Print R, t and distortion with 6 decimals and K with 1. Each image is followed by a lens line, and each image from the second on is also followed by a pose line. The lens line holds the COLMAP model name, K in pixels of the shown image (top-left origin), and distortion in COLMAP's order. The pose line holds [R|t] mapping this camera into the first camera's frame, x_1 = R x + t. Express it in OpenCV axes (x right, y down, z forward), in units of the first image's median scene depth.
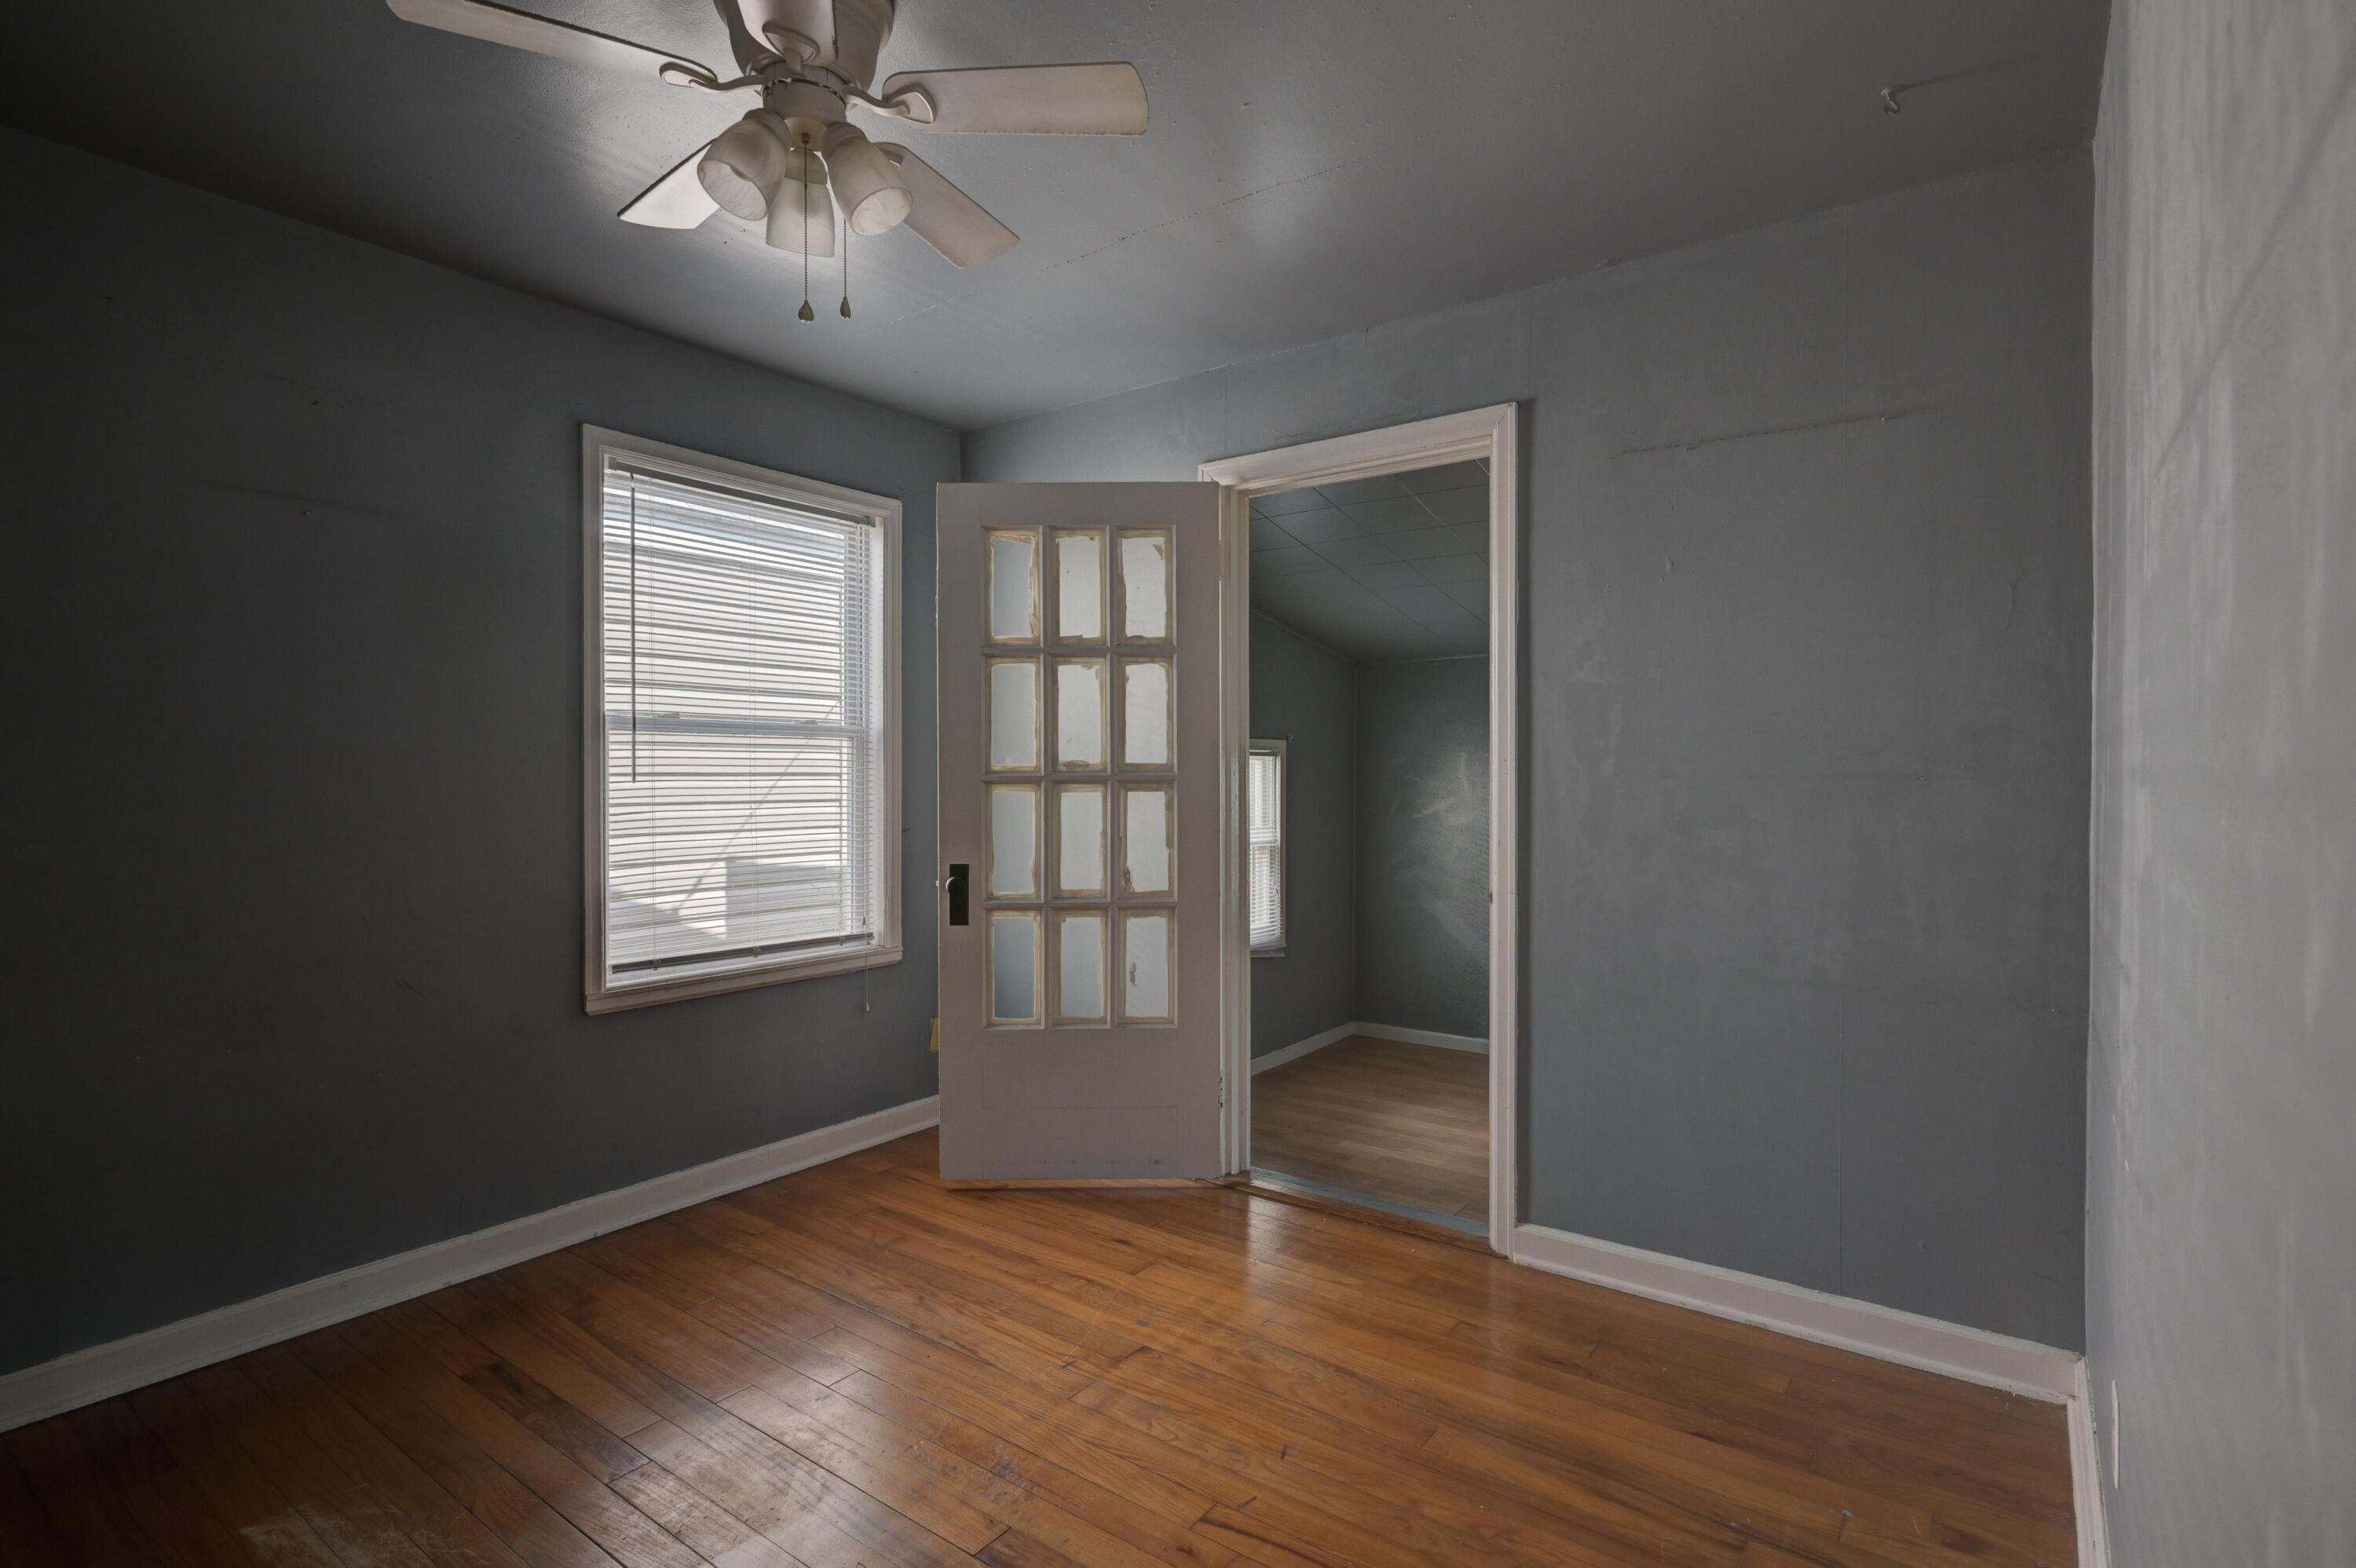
lens RADIAL K [[1135.5, 0, 1169.4], [0, 1135.5, 795.7], [0, 0, 1]] dist [0.001899, 0.000665]
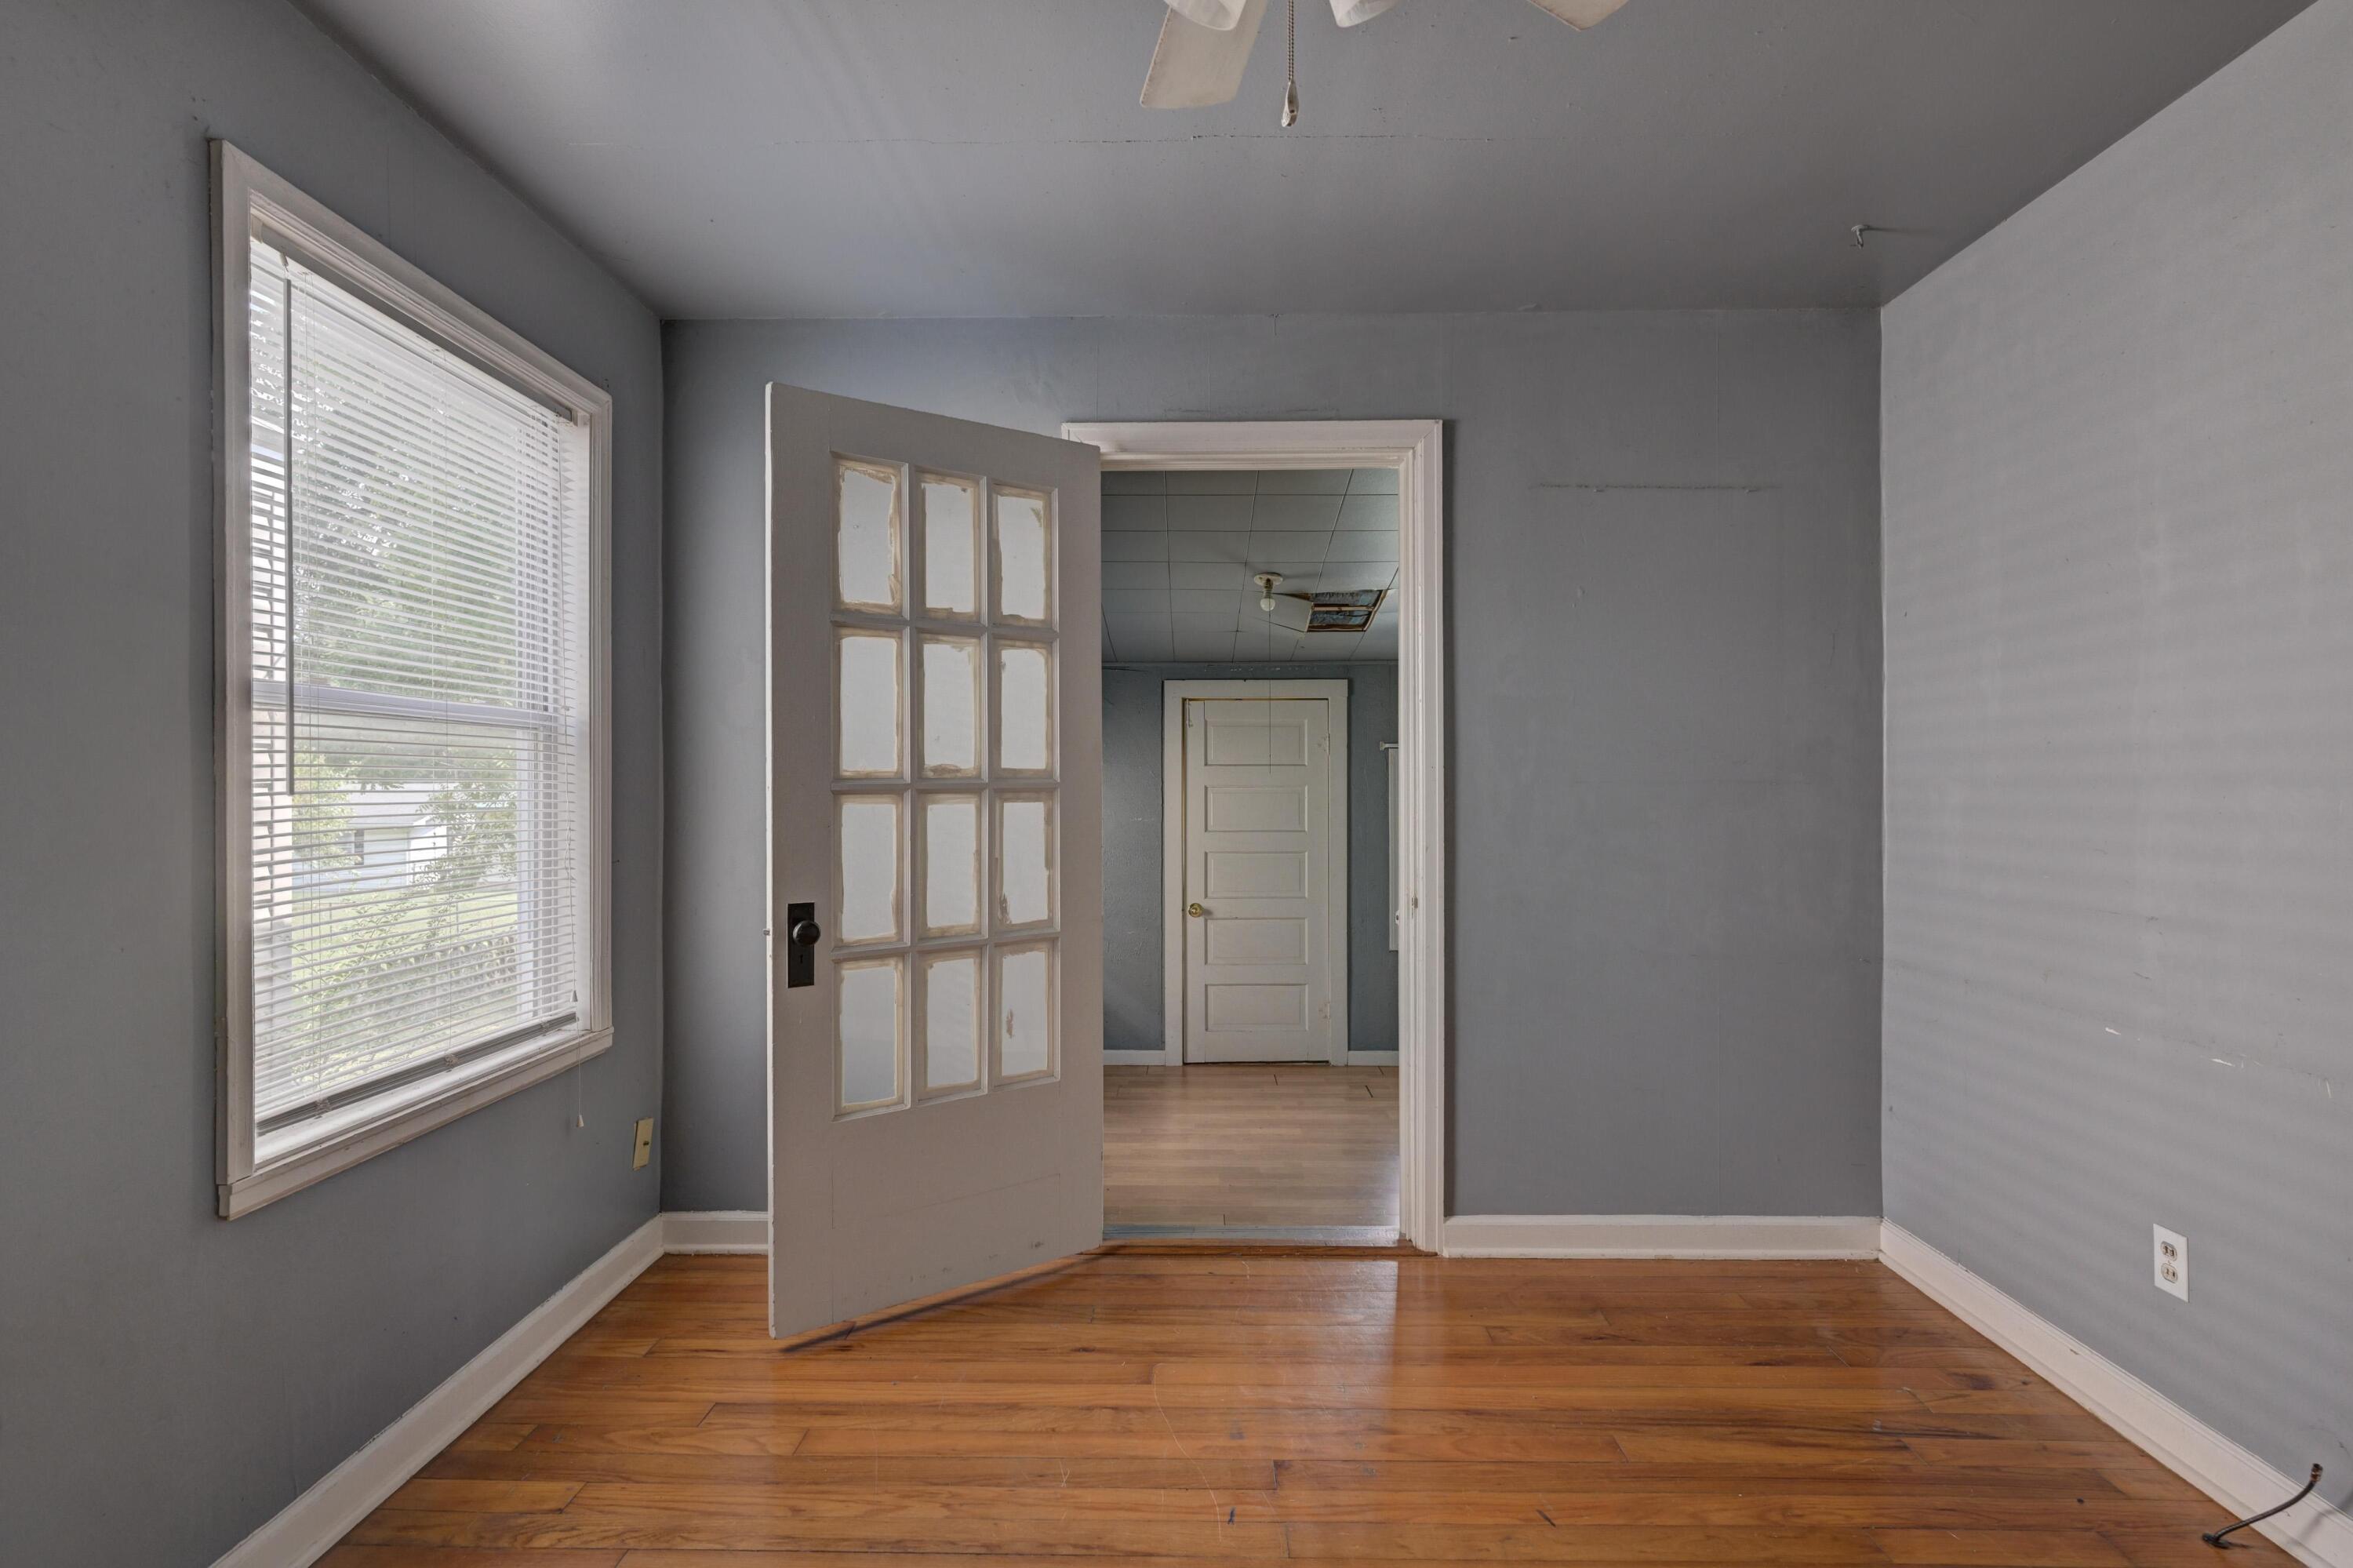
lens RADIAL K [[1127.1, 0, 1171.6], [0, 1127.1, 794.7], [0, 0, 1]] dist [-0.000626, 0.000398]
pose [[0.815142, -0.006774, 0.579222, -0.413131], [0.012980, 0.999894, -0.006574, -0.002431], [-0.579116, 0.012877, 0.815143, 0.263382]]
